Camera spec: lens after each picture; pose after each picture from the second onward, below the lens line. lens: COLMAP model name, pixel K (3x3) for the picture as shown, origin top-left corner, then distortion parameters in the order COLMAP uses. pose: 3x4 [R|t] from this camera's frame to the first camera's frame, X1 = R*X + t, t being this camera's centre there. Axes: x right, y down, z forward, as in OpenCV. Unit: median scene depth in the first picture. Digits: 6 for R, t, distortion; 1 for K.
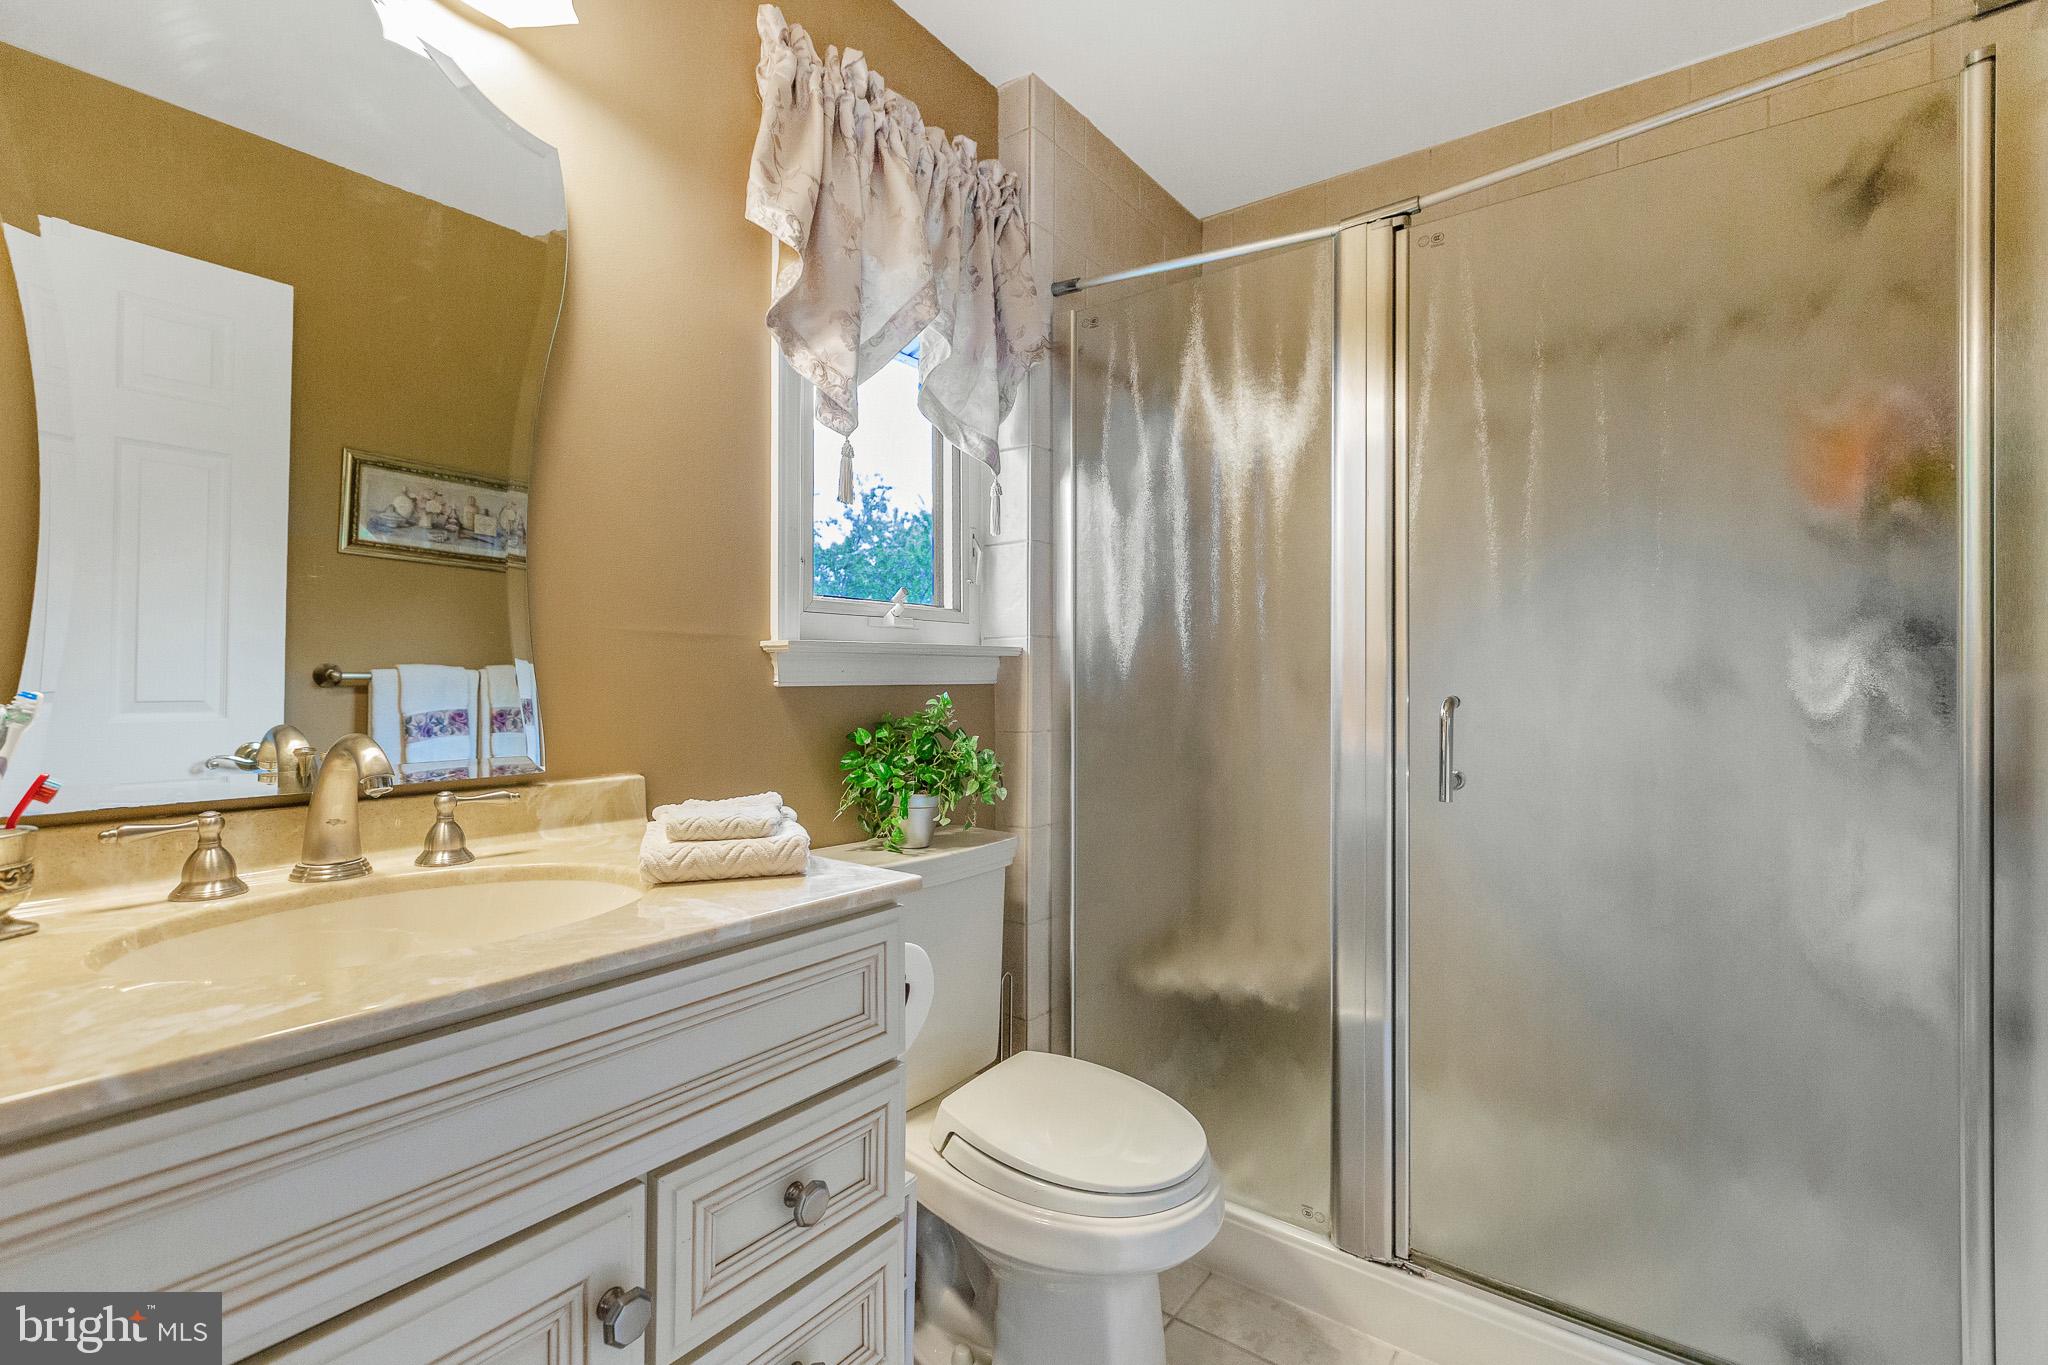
lens RADIAL K [[910.6, 0, 1023.5], [0, 910.6, 681.6], [0, 0, 1]] dist [0.000405, -0.001044]
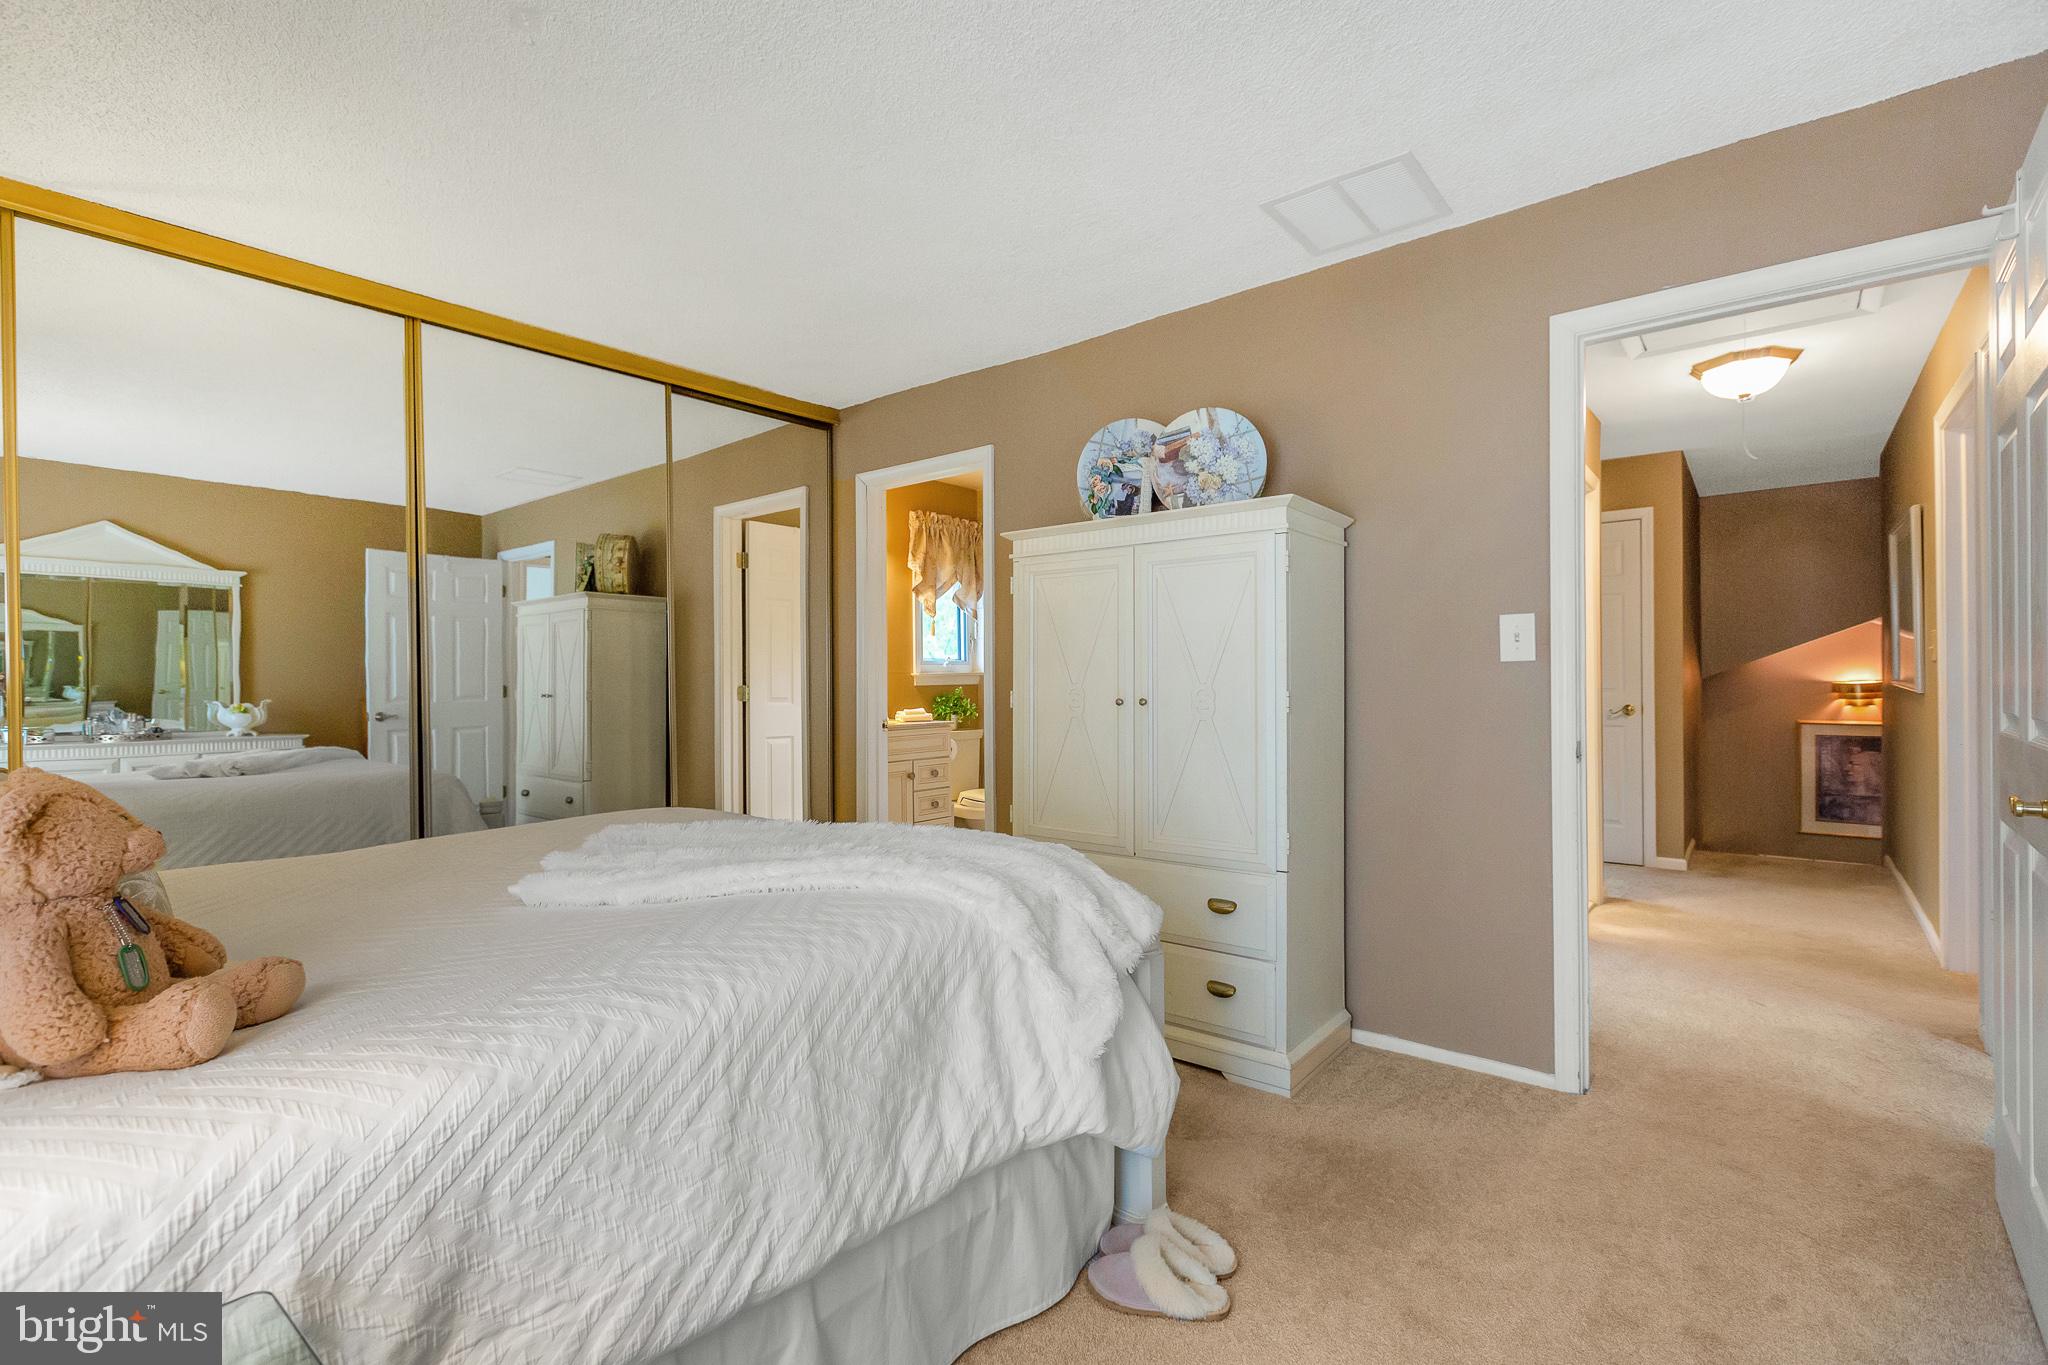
lens RADIAL K [[910.6, 0, 1019.1], [0, 910.6, 672.5], [0, 0, 1]] dist [0.000405, -0.001044]
pose [[0.998409, -0.012379, -0.055019, 0.346599], [0.012440, 0.999922, 0.000762, -0.044980], [0.055005, -0.001445, 0.998485, -2.602122]]
